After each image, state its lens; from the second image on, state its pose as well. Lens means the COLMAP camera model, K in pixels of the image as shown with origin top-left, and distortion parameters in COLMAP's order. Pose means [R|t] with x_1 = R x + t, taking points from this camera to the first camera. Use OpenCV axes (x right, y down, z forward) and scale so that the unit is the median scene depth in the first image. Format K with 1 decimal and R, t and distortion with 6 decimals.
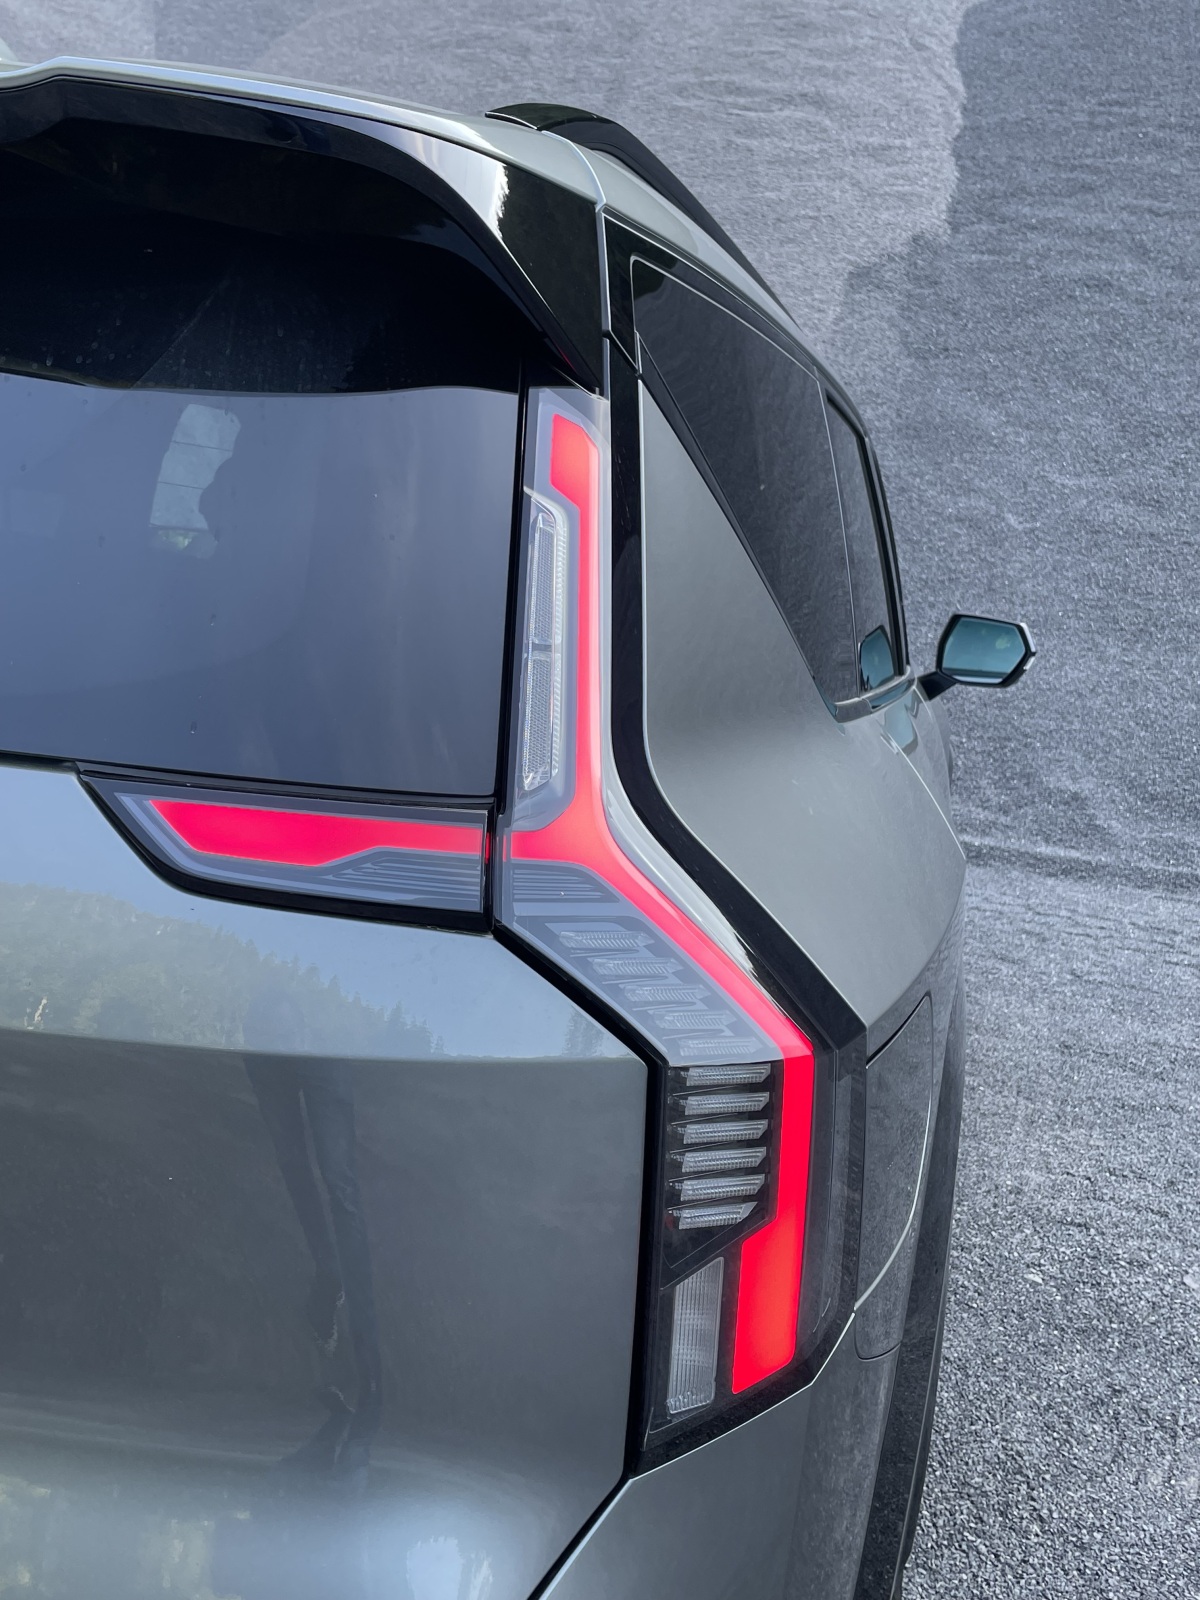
lens RADIAL K [[1646.1, 0, 582.7], [0, 1646.1, 778.0], [0, 0, 1]] dist [0.084143, -0.122545]
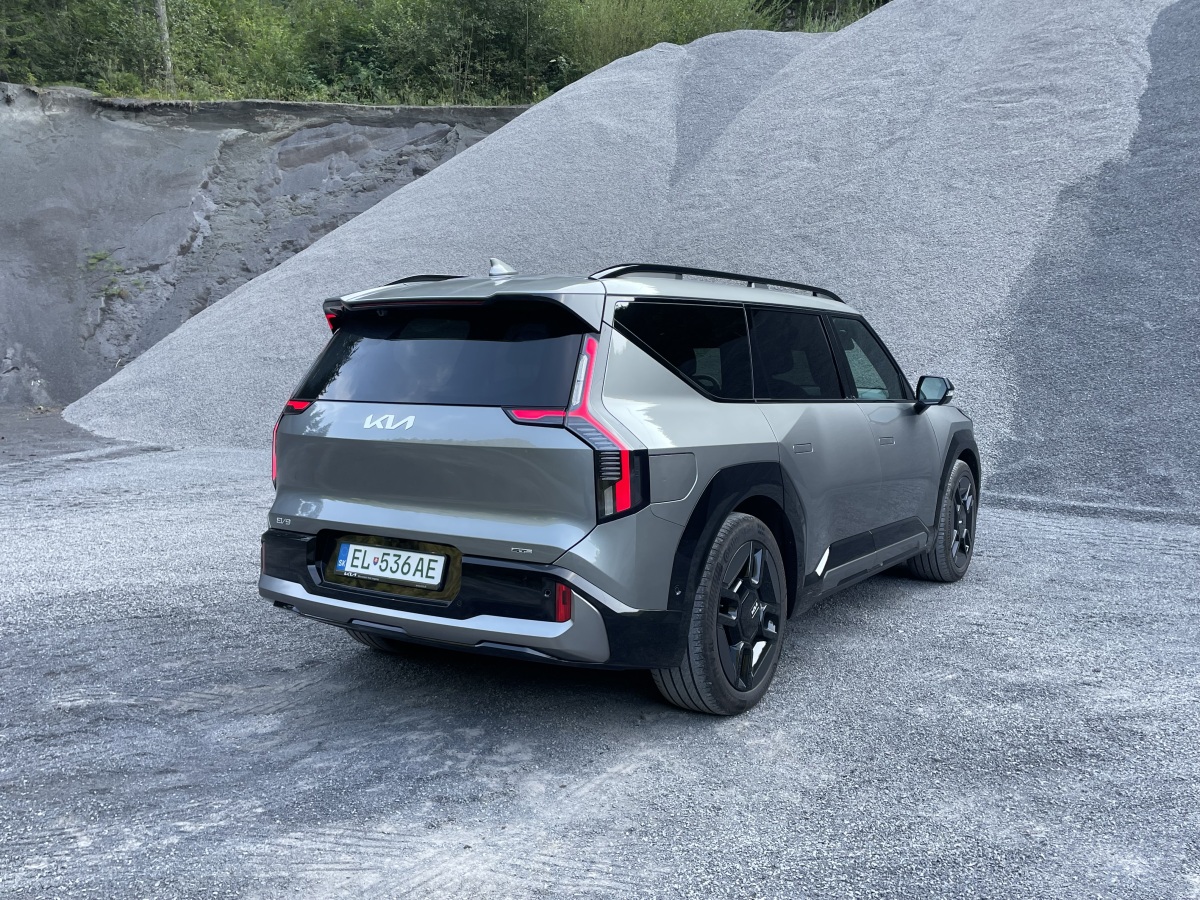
lens RADIAL K [[1053.0, 0, 597.9], [0, 1053.0, 465.3], [0, 0, 1]] dist [0.075299, -0.105965]
pose [[0.928642, -0.068009, -0.364691, 0.103867], [0.043557, 0.996241, -0.074872, 0.037567], [0.368412, 0.053644, 0.928113, -0.179168]]
